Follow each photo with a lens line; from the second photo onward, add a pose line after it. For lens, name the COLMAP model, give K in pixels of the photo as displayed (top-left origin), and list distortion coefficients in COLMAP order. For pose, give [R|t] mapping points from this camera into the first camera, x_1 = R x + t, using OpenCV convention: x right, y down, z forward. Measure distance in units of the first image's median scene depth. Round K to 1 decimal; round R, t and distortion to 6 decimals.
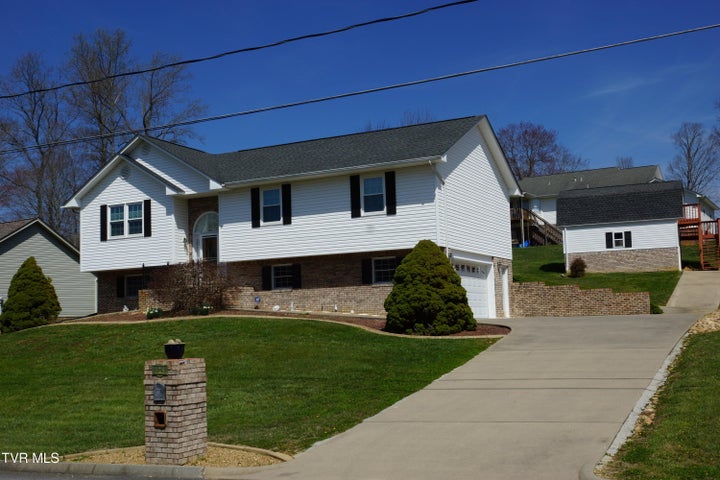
lens RADIAL K [[826.3, 0, 360.9], [0, 826.3, 243.0], [0, 0, 1]] dist [-0.007771, 0.000000]
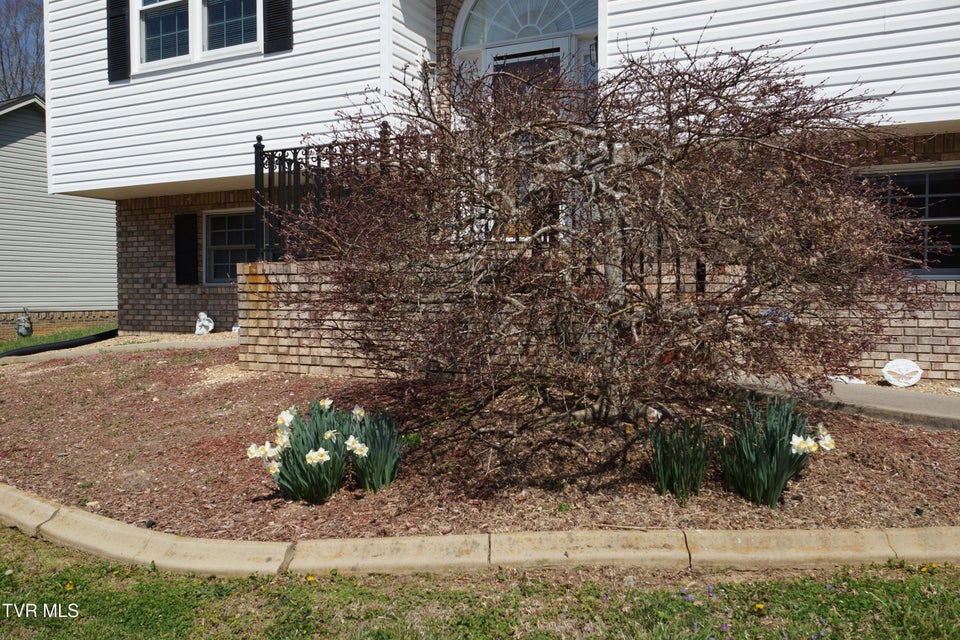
lens RADIAL K [[782.8, 0, 481.8], [0, 782.8, 320.7], [0, 0, 1]] dist [0.004770, 0.000377]
pose [[0.999523, 0.030109, 0.006899, -0.194819], [-0.030743, 0.991374, 0.127403, 0.041433], [-0.003003, -0.127555, 0.991827, 0.749876]]
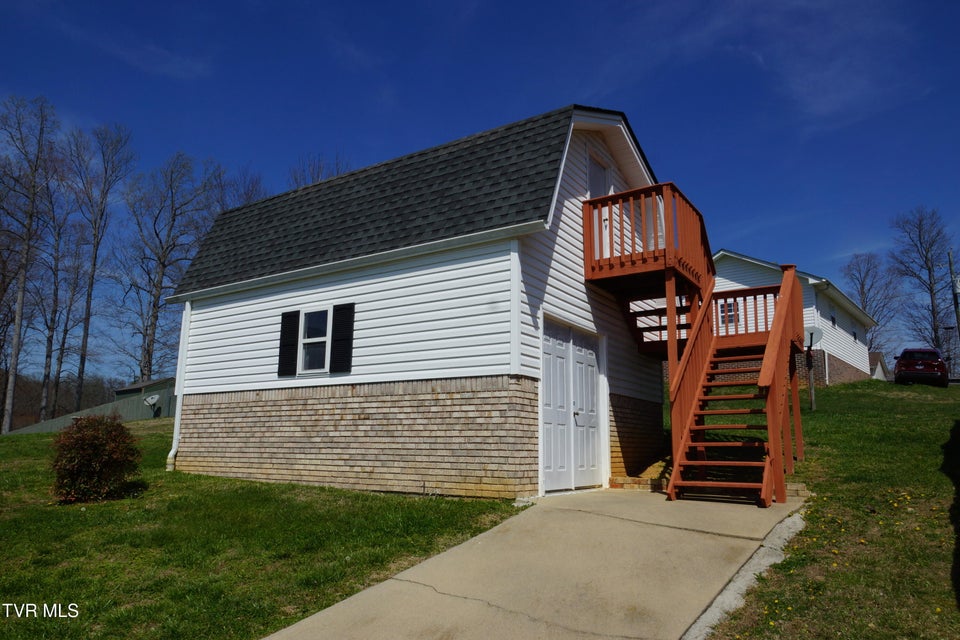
lens RADIAL K [[681.1, 0, 479.6], [0, 681.1, 318.9], [0, 0, 1]] dist [-0.013131, 0.001057]
pose [[0.986817, 0.008608, -0.161610, 0.544984], [-0.025376, 0.994463, -0.101979, 0.011532], [0.159837, 0.104735, 0.981572, 1.142883]]
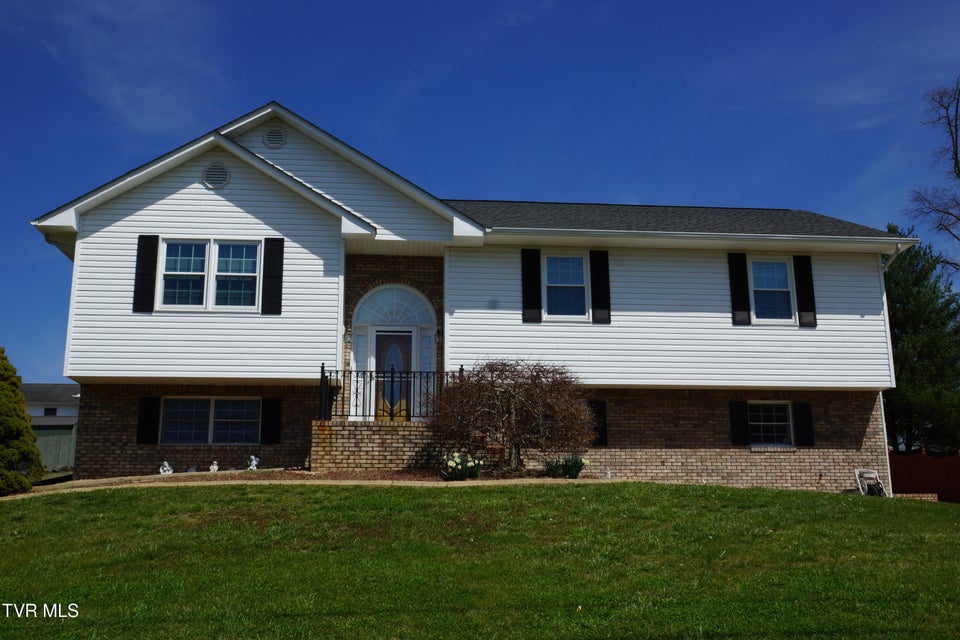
lens RADIAL K [[960.8, 0, 483.7], [0, 960.8, 321.7], [0, 0, 1]] dist [-0.005621, 0.000000]
pose [[0.841598, 0.151956, 0.518288, -0.438122], [-0.070440, 0.982291, -0.173616, 0.082444], [-0.535492, 0.109607, 0.837398, 0.479156]]
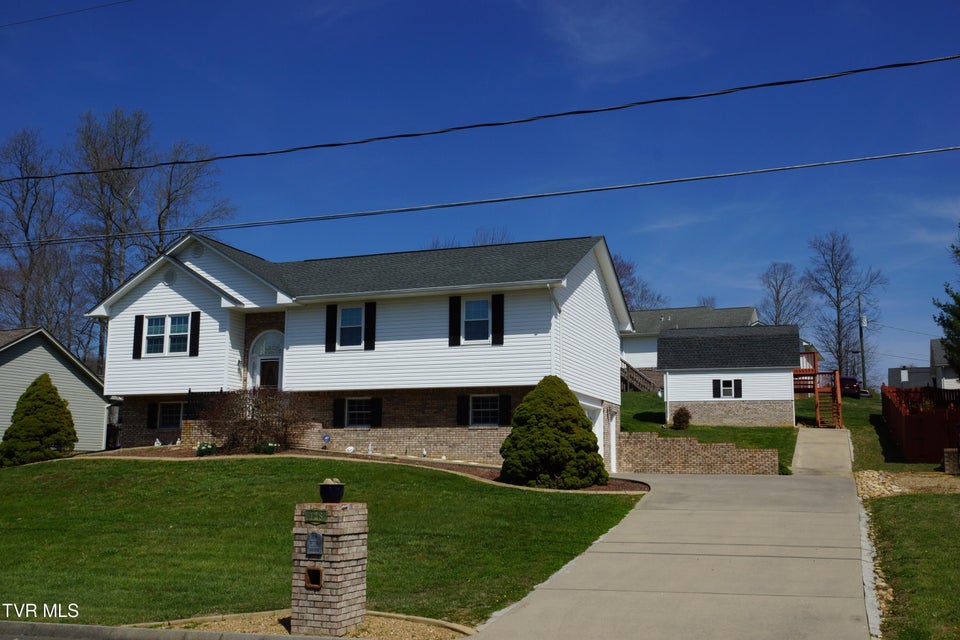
lens RADIAL K [[960.8, 0, 484.2], [0, 960.8, 319.9], [0, 0, 1]] dist [-0.005621, 0.000000]
pose [[0.993941, 0.055448, 0.094901, -0.062248], [-0.049196, 0.996540, -0.066991, 0.006189], [-0.098287, 0.061916, 0.993230, 0.014301]]
